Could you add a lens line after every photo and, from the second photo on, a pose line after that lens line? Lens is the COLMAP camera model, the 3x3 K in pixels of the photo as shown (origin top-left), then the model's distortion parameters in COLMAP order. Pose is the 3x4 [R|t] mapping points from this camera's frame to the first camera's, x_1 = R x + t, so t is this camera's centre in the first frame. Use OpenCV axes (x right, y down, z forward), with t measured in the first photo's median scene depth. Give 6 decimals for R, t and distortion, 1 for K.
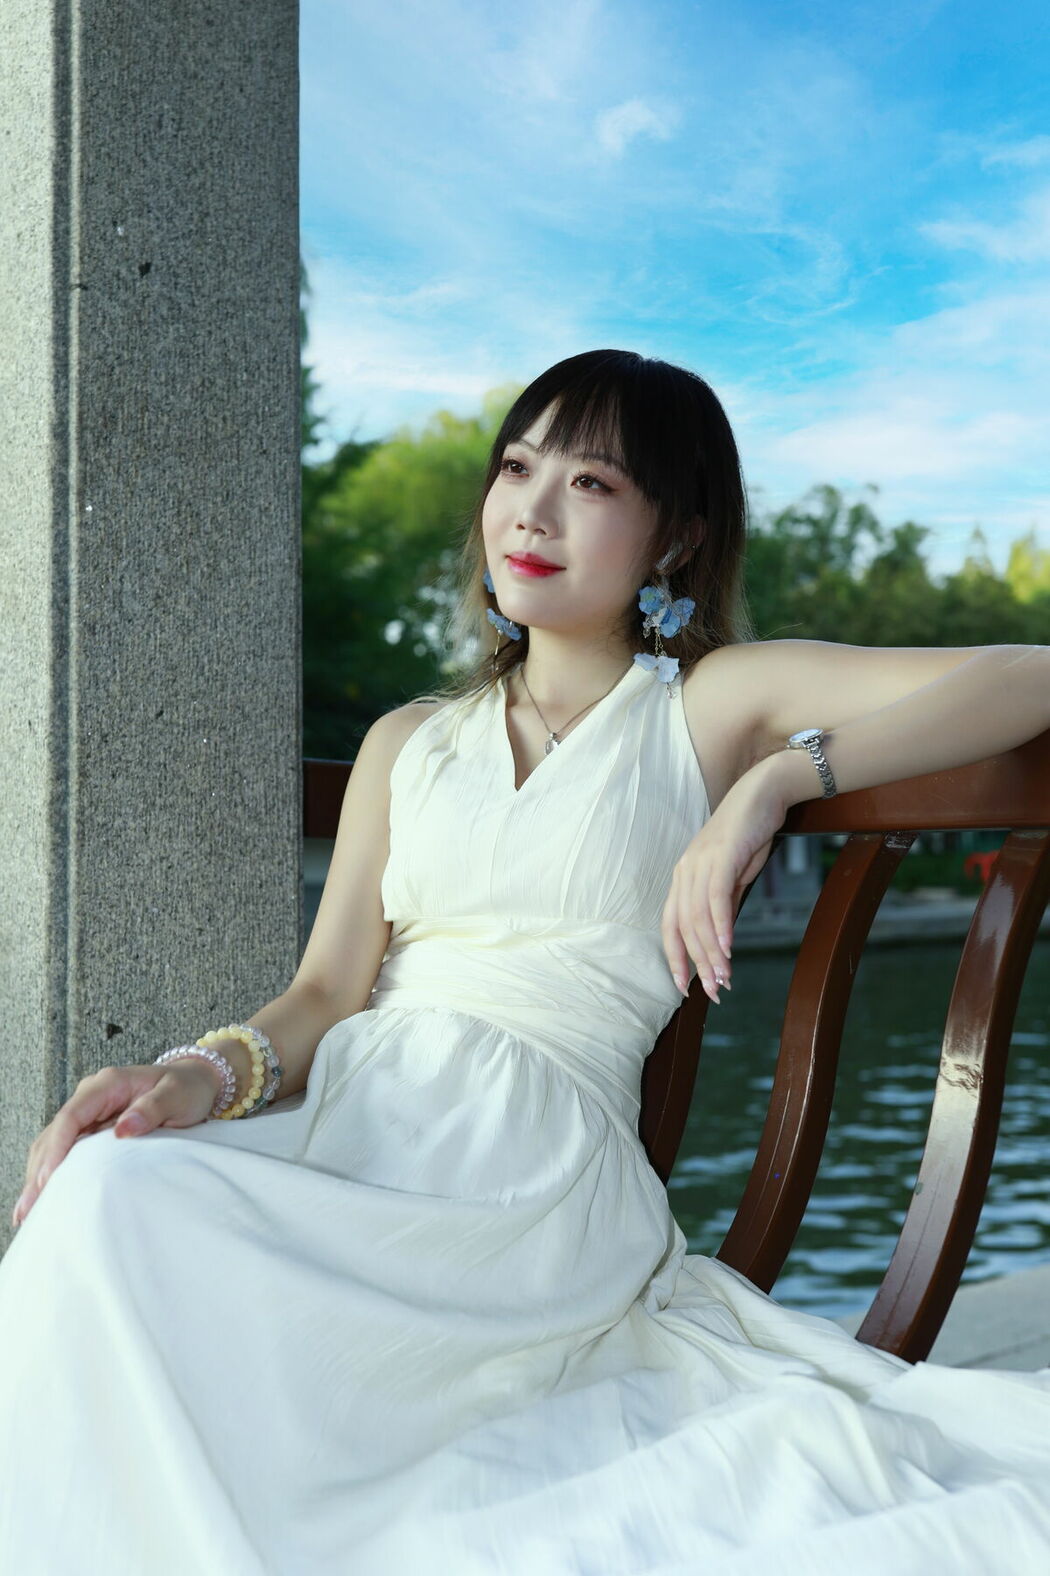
lens RADIAL K [[1744.5, 0, 515.1], [0, 1744.5, 798.9], [0, 0, 1]] dist [-0.037772, 0.000000]
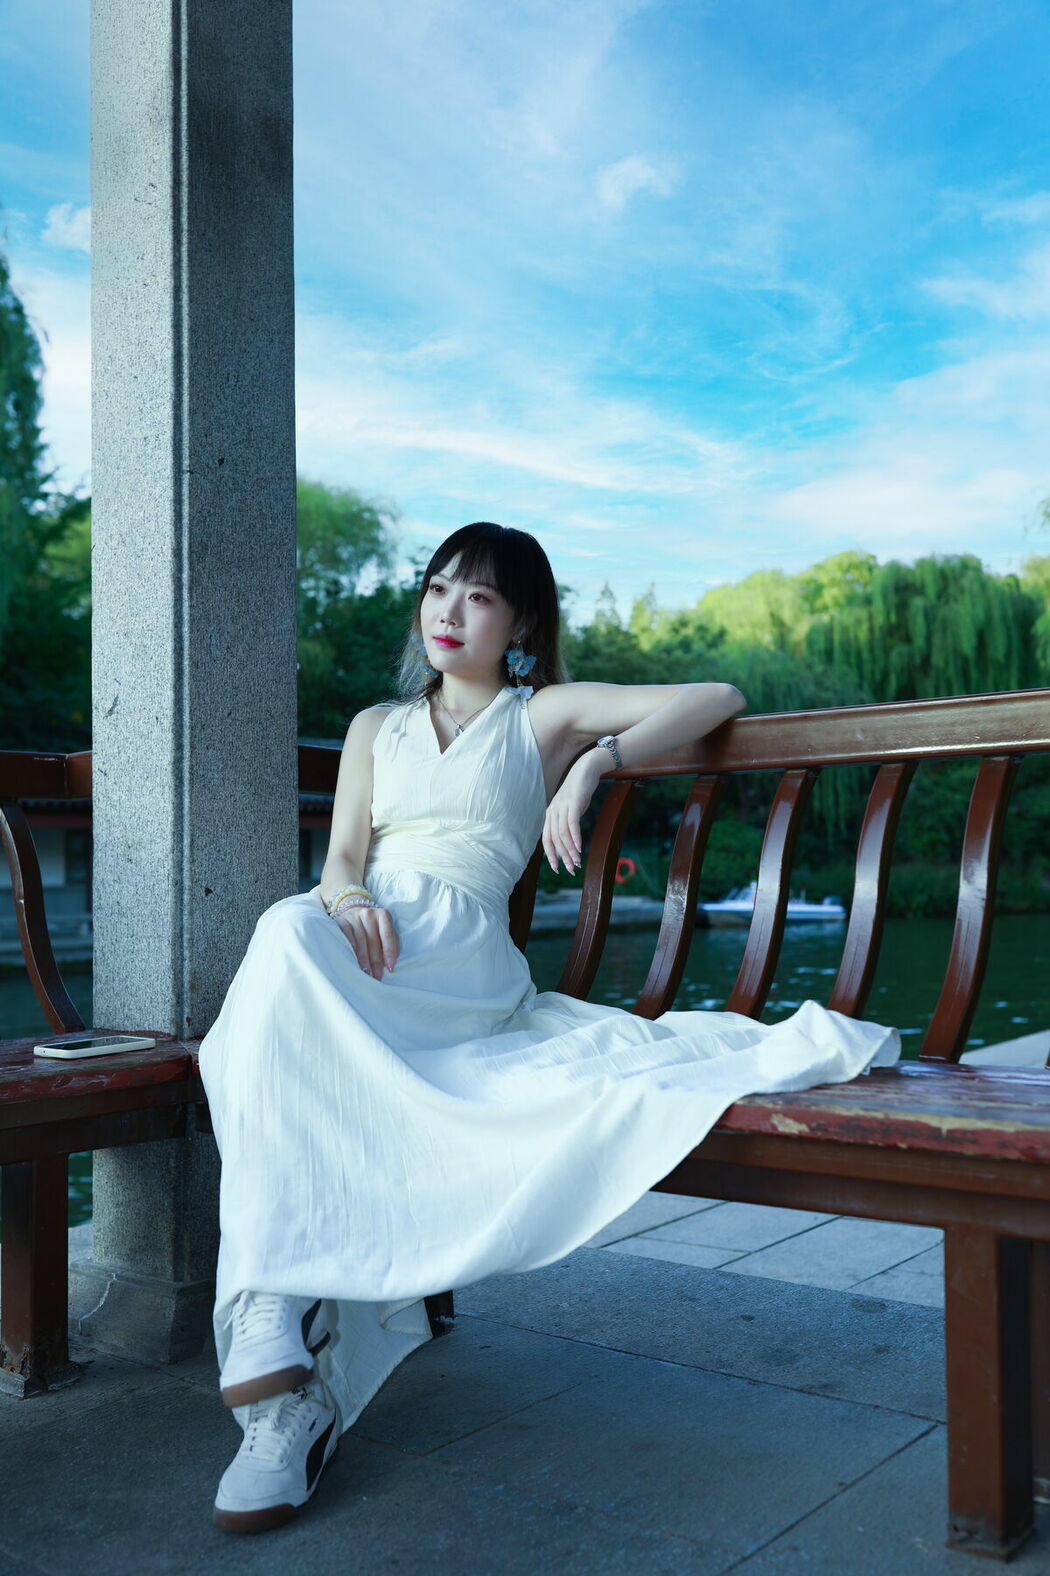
lens RADIAL K [[1527.8, 0, 531.9], [0, 1527.8, 787.4], [0, 0, 1]] dist [-0.038826, 0.000000]
pose [[0.977851, 0.004814, 0.209246, -0.227896], [-0.000809, 0.999815, -0.019222, 0.055038], [-0.209300, 0.018627, 0.977674, -0.574622]]
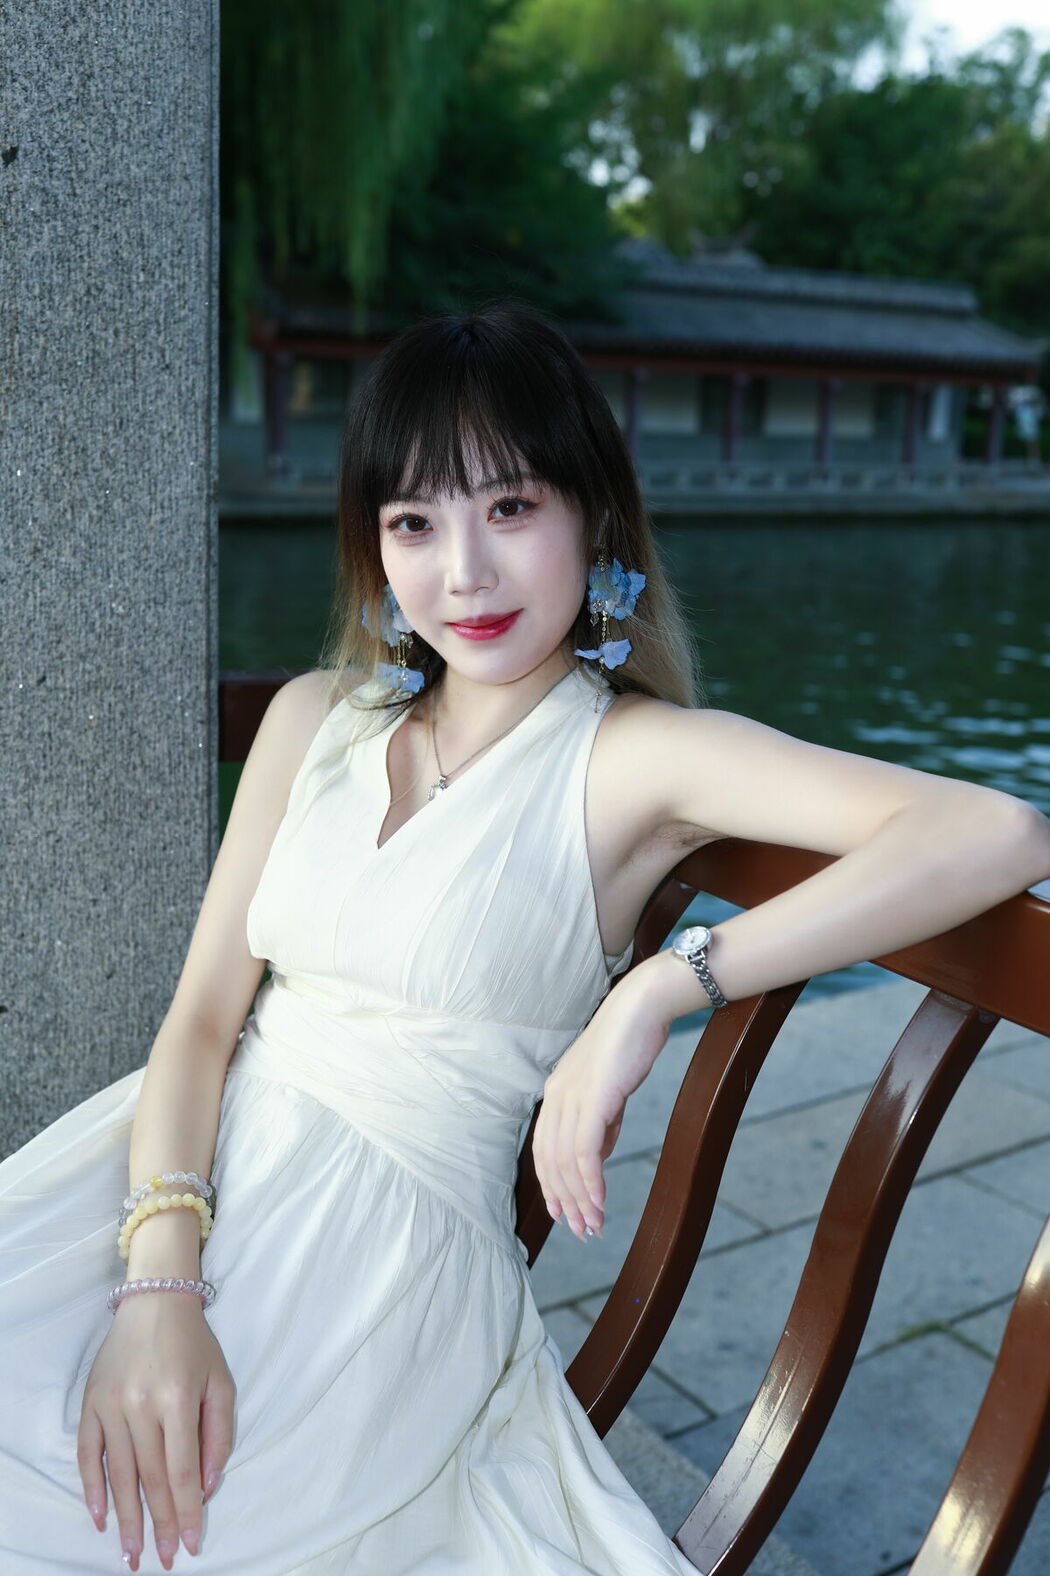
lens RADIAL K [[1624.7, 0, 528.3], [0, 1624.7, 784.6], [0, 0, 1]] dist [-0.020202, 0.000000]
pose [[0.994871, 0.071700, -0.071354, 0.113507], [-0.049863, 0.961350, 0.270776, -0.238767], [0.088011, -0.265829, 0.959994, 0.193977]]
